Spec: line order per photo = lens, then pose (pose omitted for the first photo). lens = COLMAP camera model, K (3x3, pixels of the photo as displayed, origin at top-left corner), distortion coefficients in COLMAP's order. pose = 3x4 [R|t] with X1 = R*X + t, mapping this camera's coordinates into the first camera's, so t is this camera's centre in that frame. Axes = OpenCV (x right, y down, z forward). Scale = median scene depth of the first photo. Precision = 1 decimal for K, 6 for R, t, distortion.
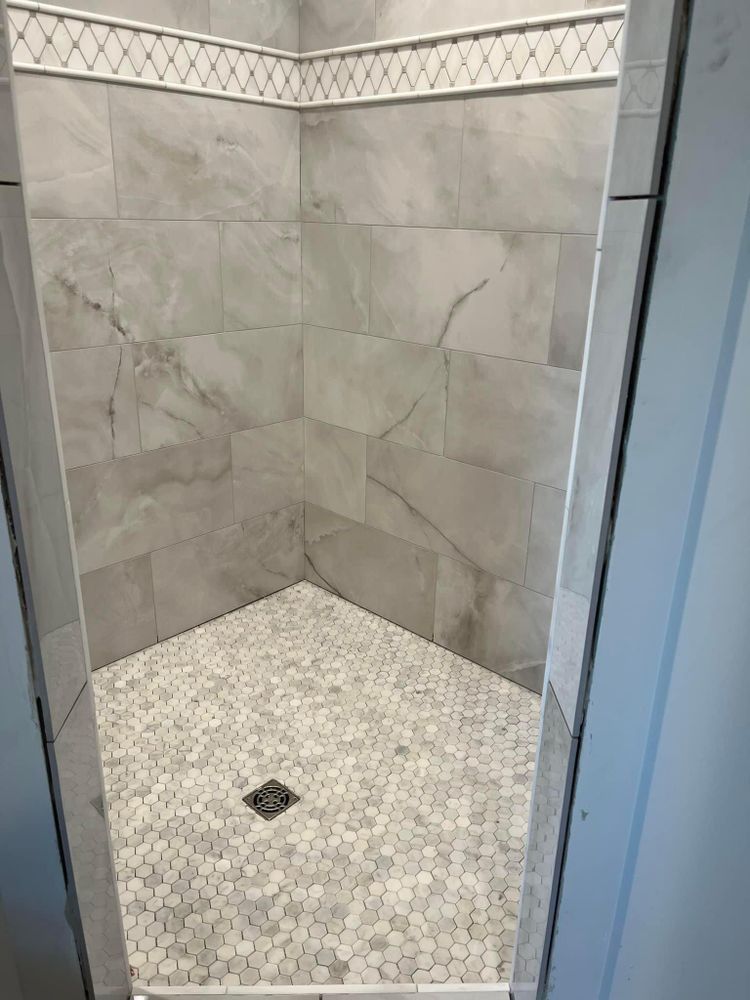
lens RADIAL K [[772.7, 0, 375.5], [0, 772.7, 501.4], [0, 0, 1]] dist [0.011519, -0.031550]
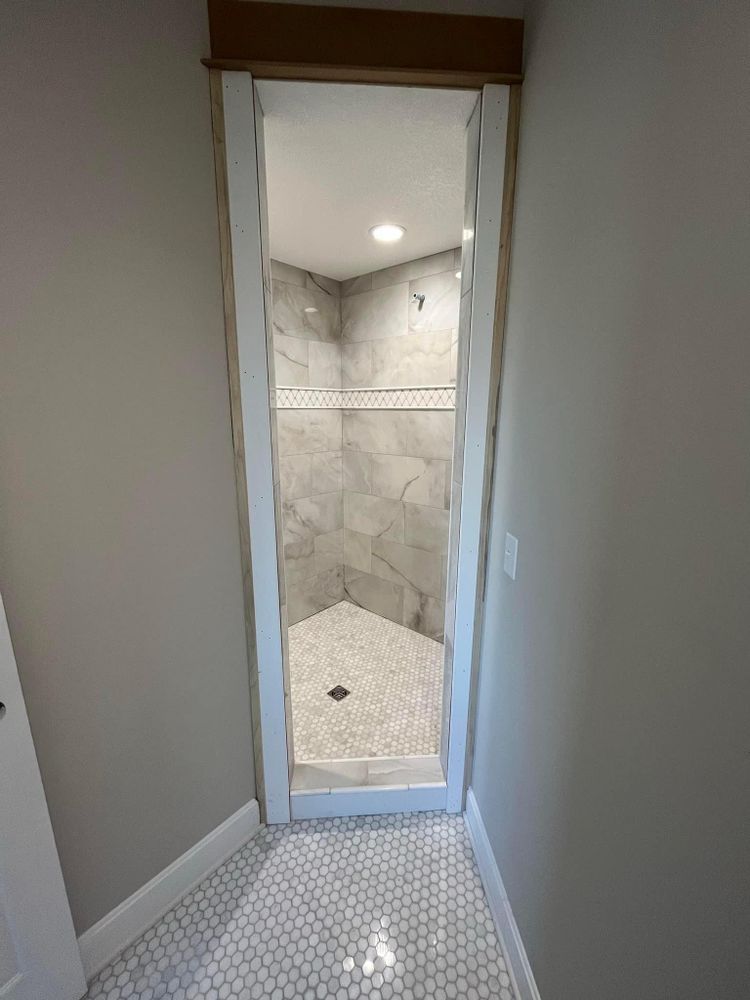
lens RADIAL K [[403.9, 0, 369.6], [0, 403.9, 496.9], [0, 0, 1]] dist [-0.013466, -0.001103]
pose [[0.999555, -0.027515, 0.011496, -0.032684], [0.028916, 0.988527, -0.148247, -0.025270], [-0.007285, 0.148514, 0.988883, -0.285028]]
